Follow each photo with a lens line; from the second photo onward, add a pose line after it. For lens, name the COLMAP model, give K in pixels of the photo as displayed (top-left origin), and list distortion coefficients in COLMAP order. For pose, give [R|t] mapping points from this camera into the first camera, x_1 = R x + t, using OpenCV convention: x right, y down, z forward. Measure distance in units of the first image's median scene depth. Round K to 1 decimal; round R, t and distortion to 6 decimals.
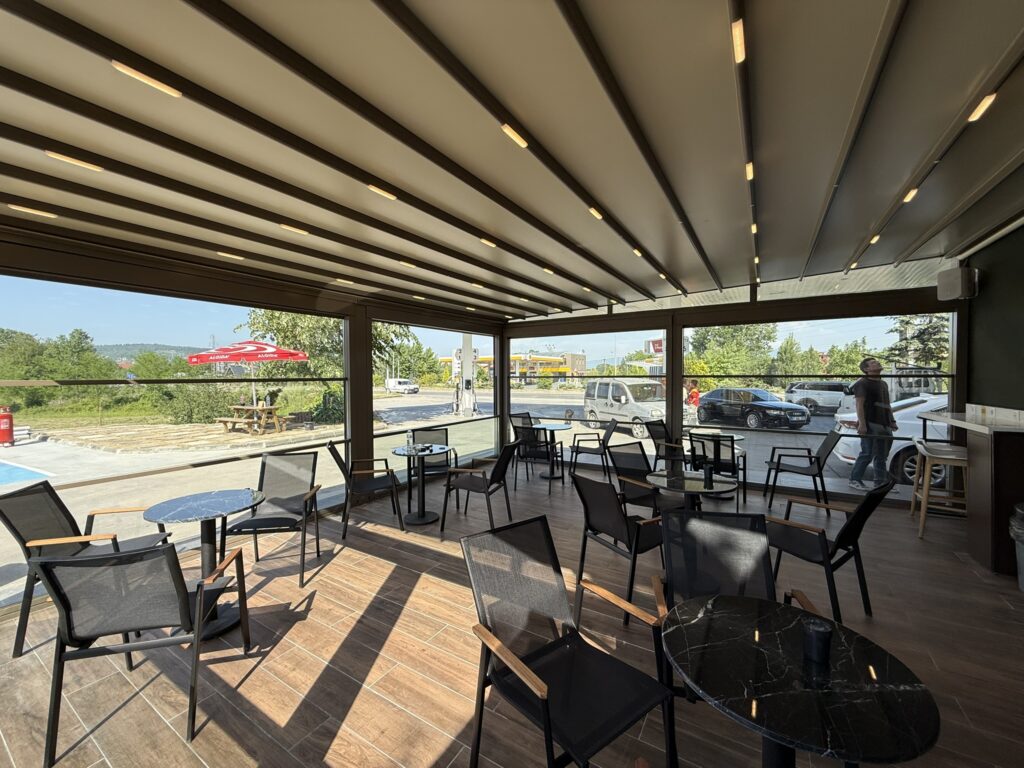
lens RADIAL K [[412.1, 0, 508.8], [0, 412.1, 386.1], [0, 0, 1]] dist [-0.000741, 0.000092]
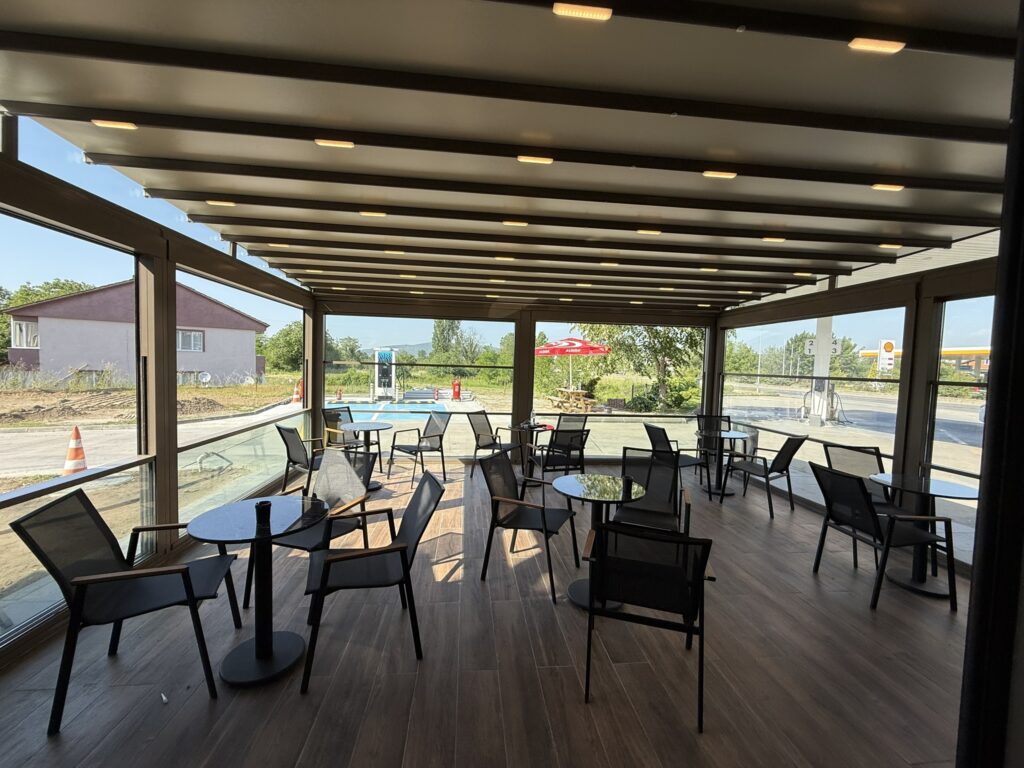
lens RADIAL K [[414.6, 0, 510.7], [0, 414.6, 386.2], [0, 0, 1]] dist [-0.000711, 0.000021]
pose [[0.623451, 0.065761, -0.779092, 0.464005], [-0.053657, 0.997706, 0.041276, -0.008106], [0.780019, 0.016070, 0.625550, 0.113272]]
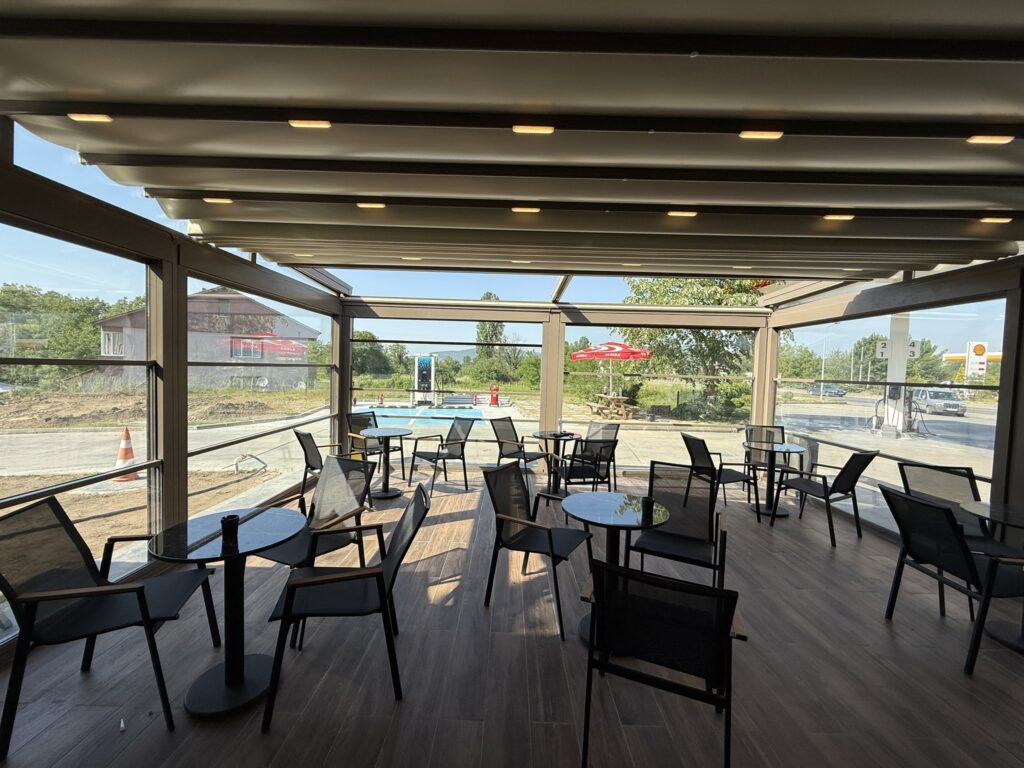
lens RADIAL K [[412.1, 0, 508.8], [0, 412.1, 386.1], [0, 0, 1]] dist [-0.000741, 0.000092]
pose [[0.531807, 0.057198, -0.844932, 0.450423], [-0.053321, 0.997998, 0.033999, -0.008852], [0.845185, 0.026971, 0.533793, 0.172447]]
